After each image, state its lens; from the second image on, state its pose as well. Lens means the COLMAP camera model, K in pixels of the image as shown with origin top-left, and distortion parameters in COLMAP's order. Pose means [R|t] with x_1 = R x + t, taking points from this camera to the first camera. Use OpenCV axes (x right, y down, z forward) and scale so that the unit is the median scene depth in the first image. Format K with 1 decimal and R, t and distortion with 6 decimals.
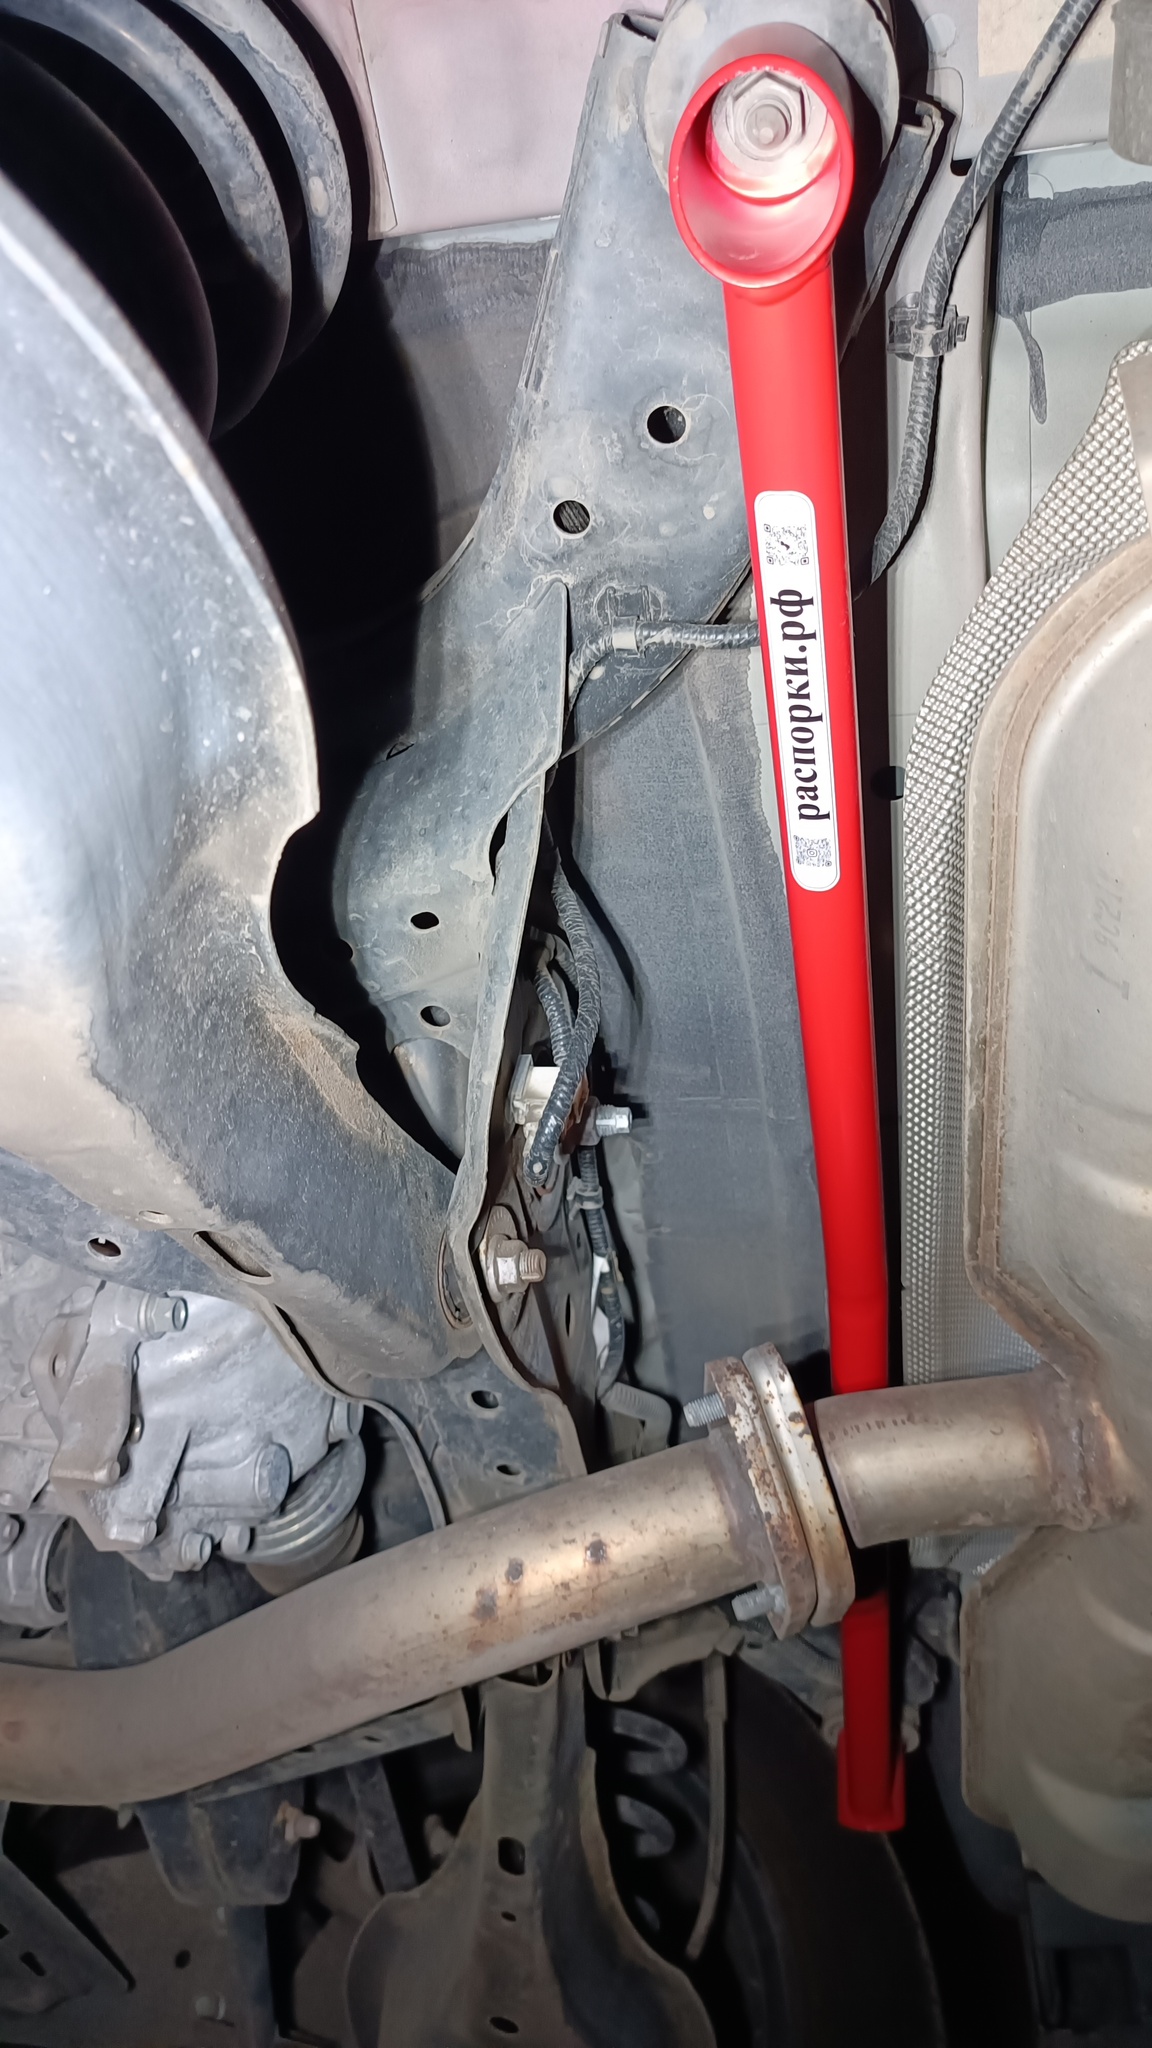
lens RADIAL K [[1437.9, 0, 577.6], [0, 1437.9, 964.2], [0, 0, 1]] dist [-0.001176, -0.005673]
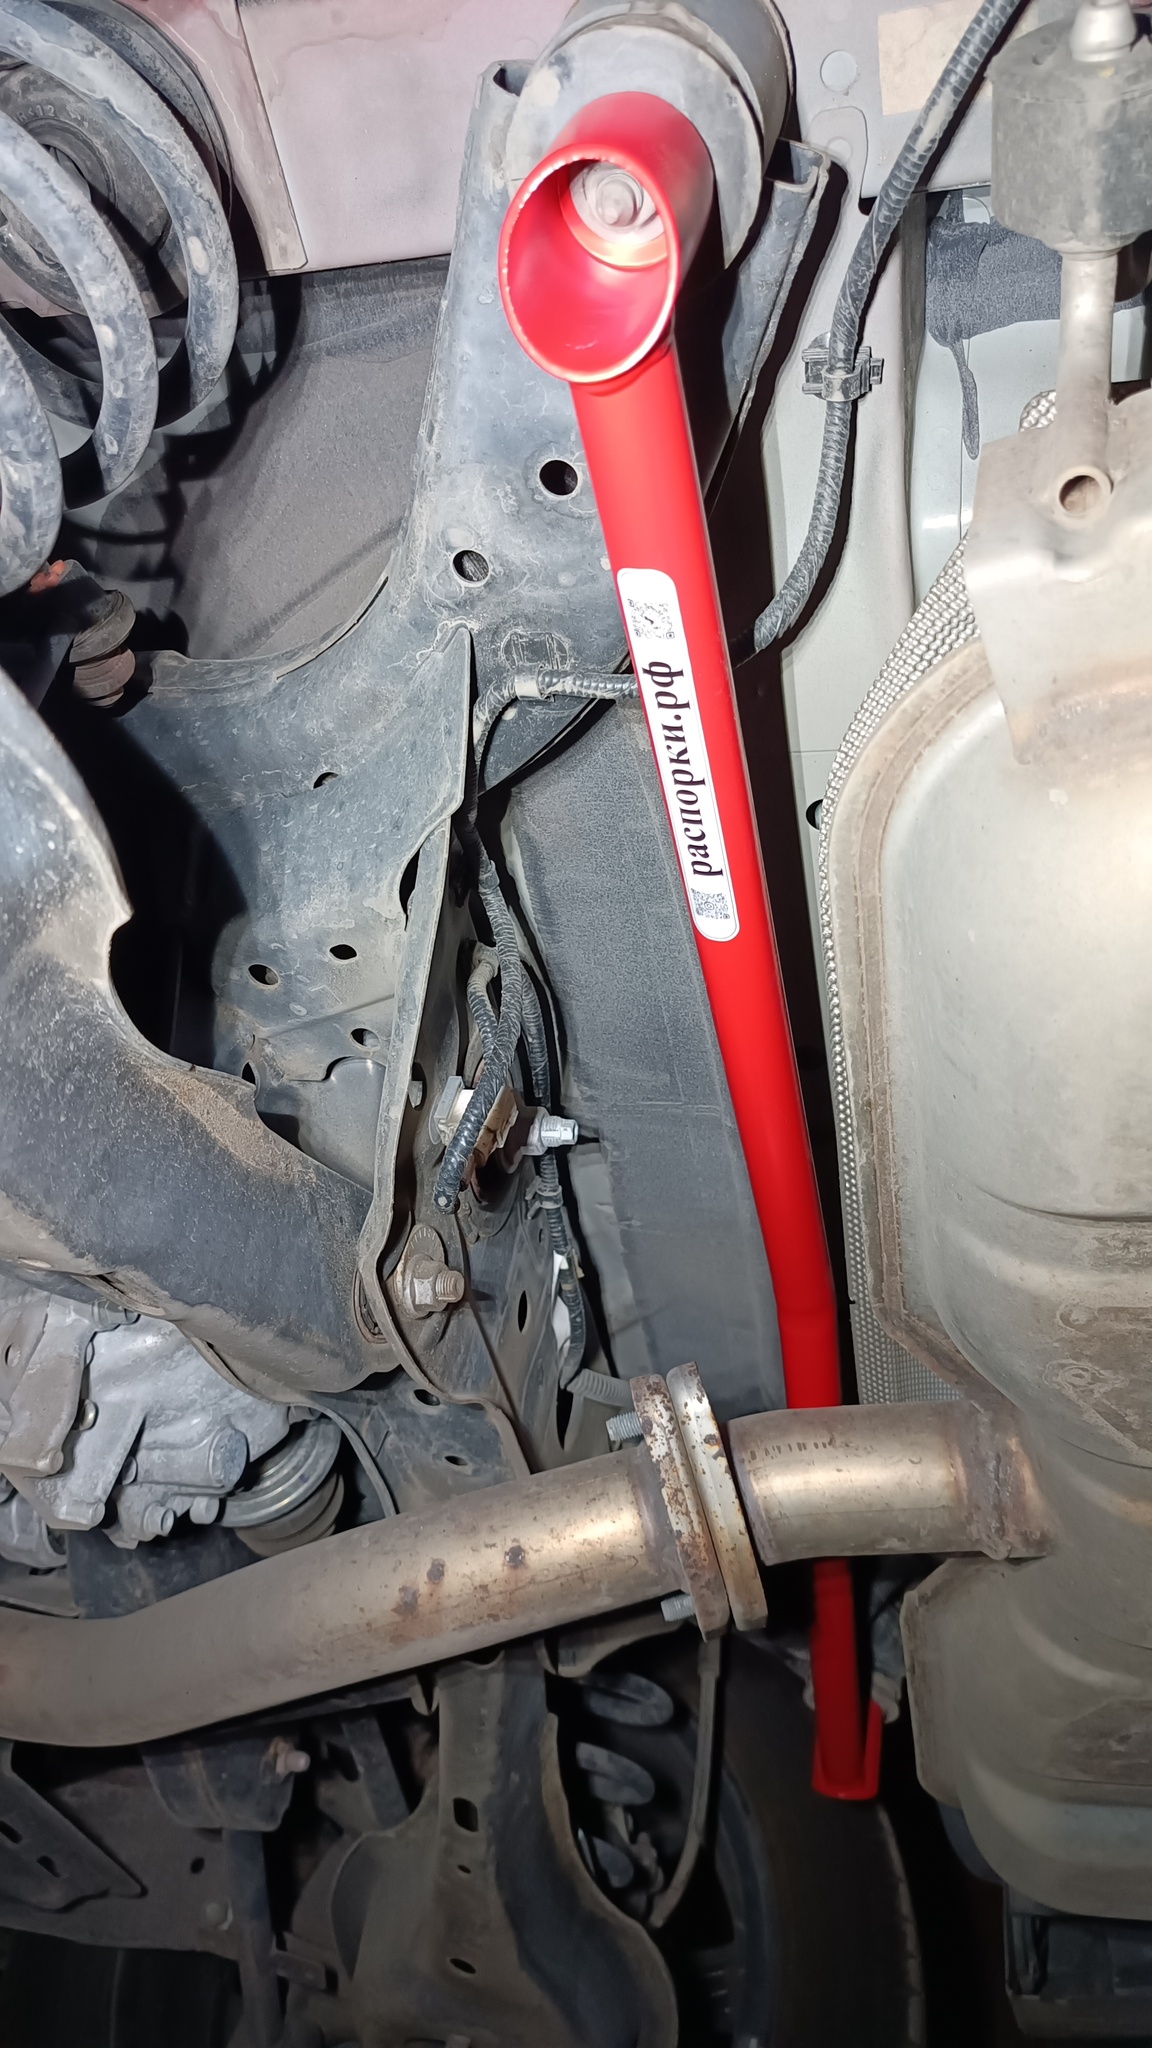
lens RADIAL K [[1437.9, 0, 577.6], [0, 1437.9, 964.2], [0, 0, 1]] dist [-0.001176, -0.005673]
pose [[0.997465, 0.025636, -0.066387, 0.135713], [-0.021812, 0.998096, 0.057691, -0.090275], [0.067739, -0.056096, 0.996125, -0.002004]]
